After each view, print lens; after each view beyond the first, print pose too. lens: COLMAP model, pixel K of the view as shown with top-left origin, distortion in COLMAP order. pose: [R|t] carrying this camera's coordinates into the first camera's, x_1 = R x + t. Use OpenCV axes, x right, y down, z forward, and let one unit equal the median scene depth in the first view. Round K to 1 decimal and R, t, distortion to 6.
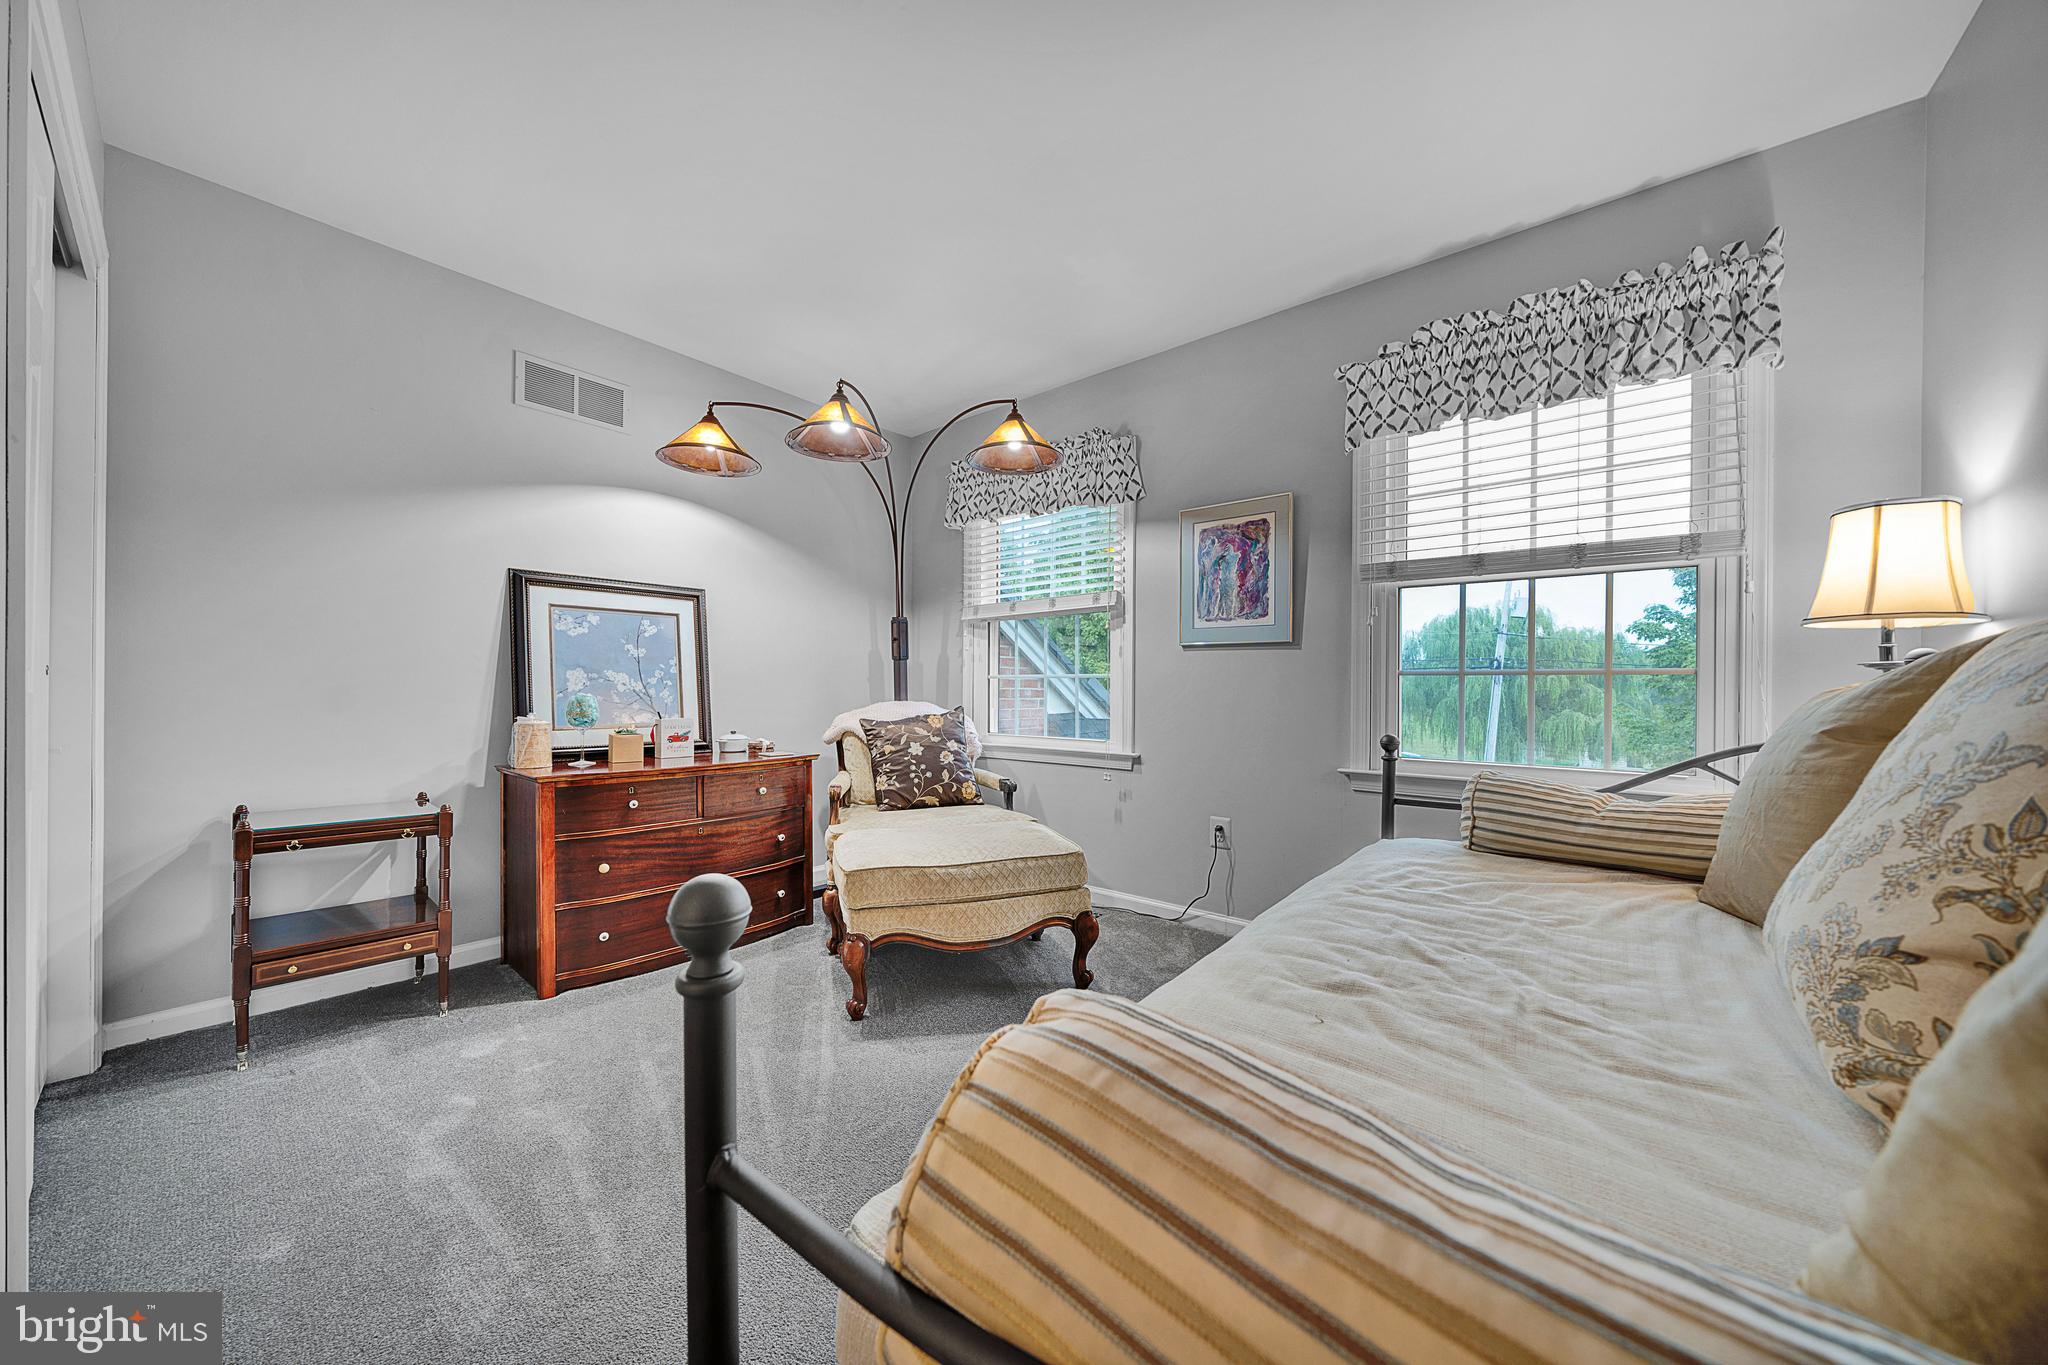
lens RADIAL K [[707.9, 0, 1011.7], [0, 707.9, 686.8], [0, 0, 1]] dist [-0.002563, -0.000026]
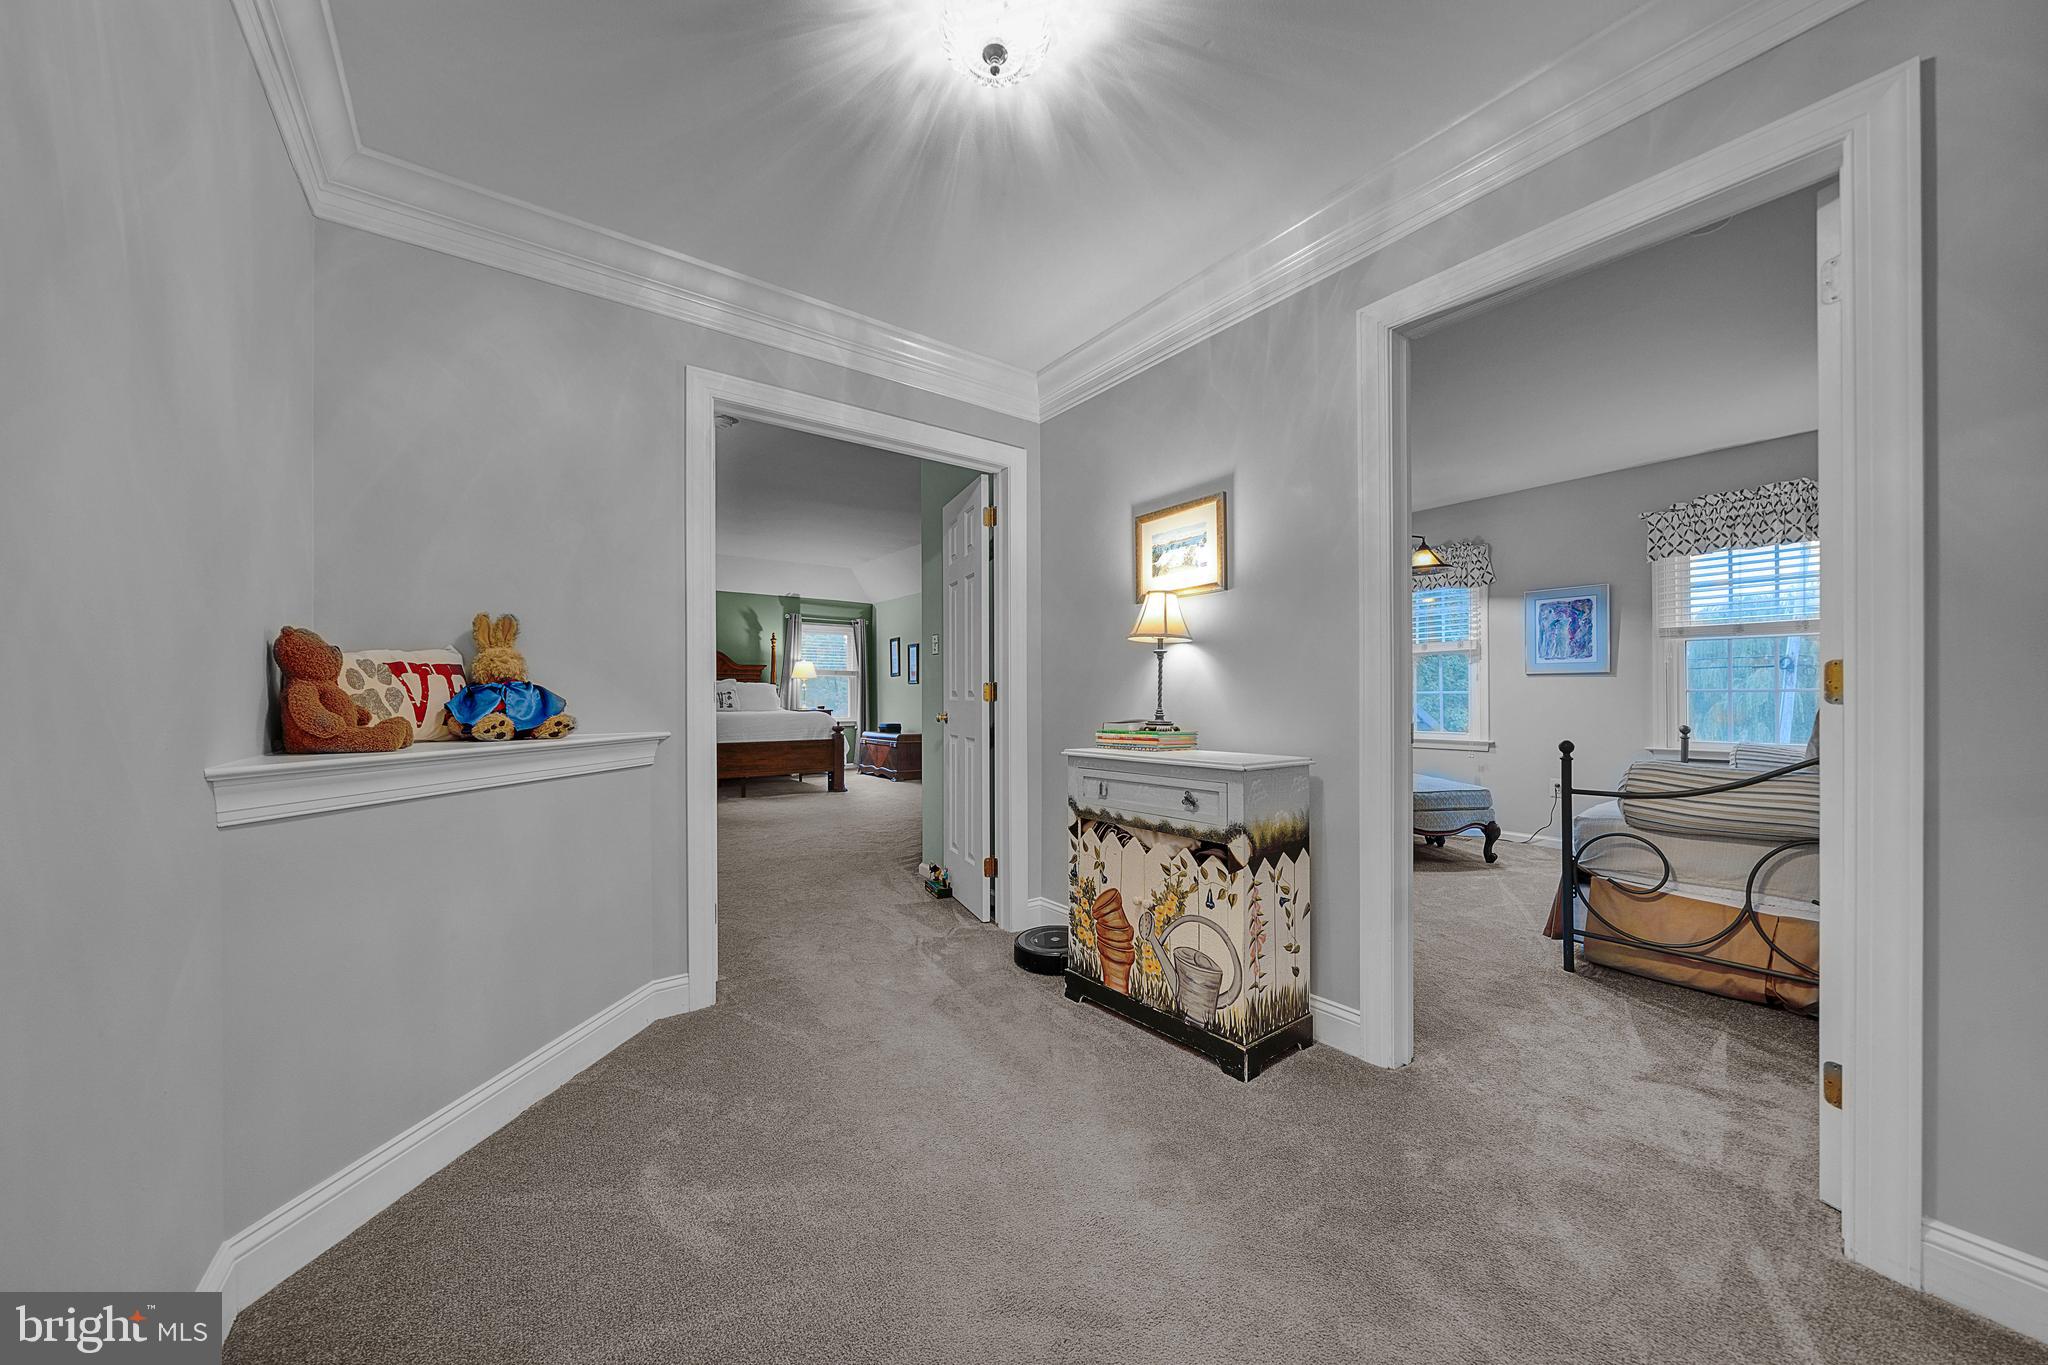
lens RADIAL K [[707.9, 0, 1028.7], [0, 707.9, 687.4], [0, 0, 1]] dist [-0.002563, -0.000026]
pose [[0.975095, -0.011375, -0.221495, -0.645484], [0.008903, 0.999886, -0.012156, -0.022430], [0.221608, 0.009881, 0.975086, -1.049978]]
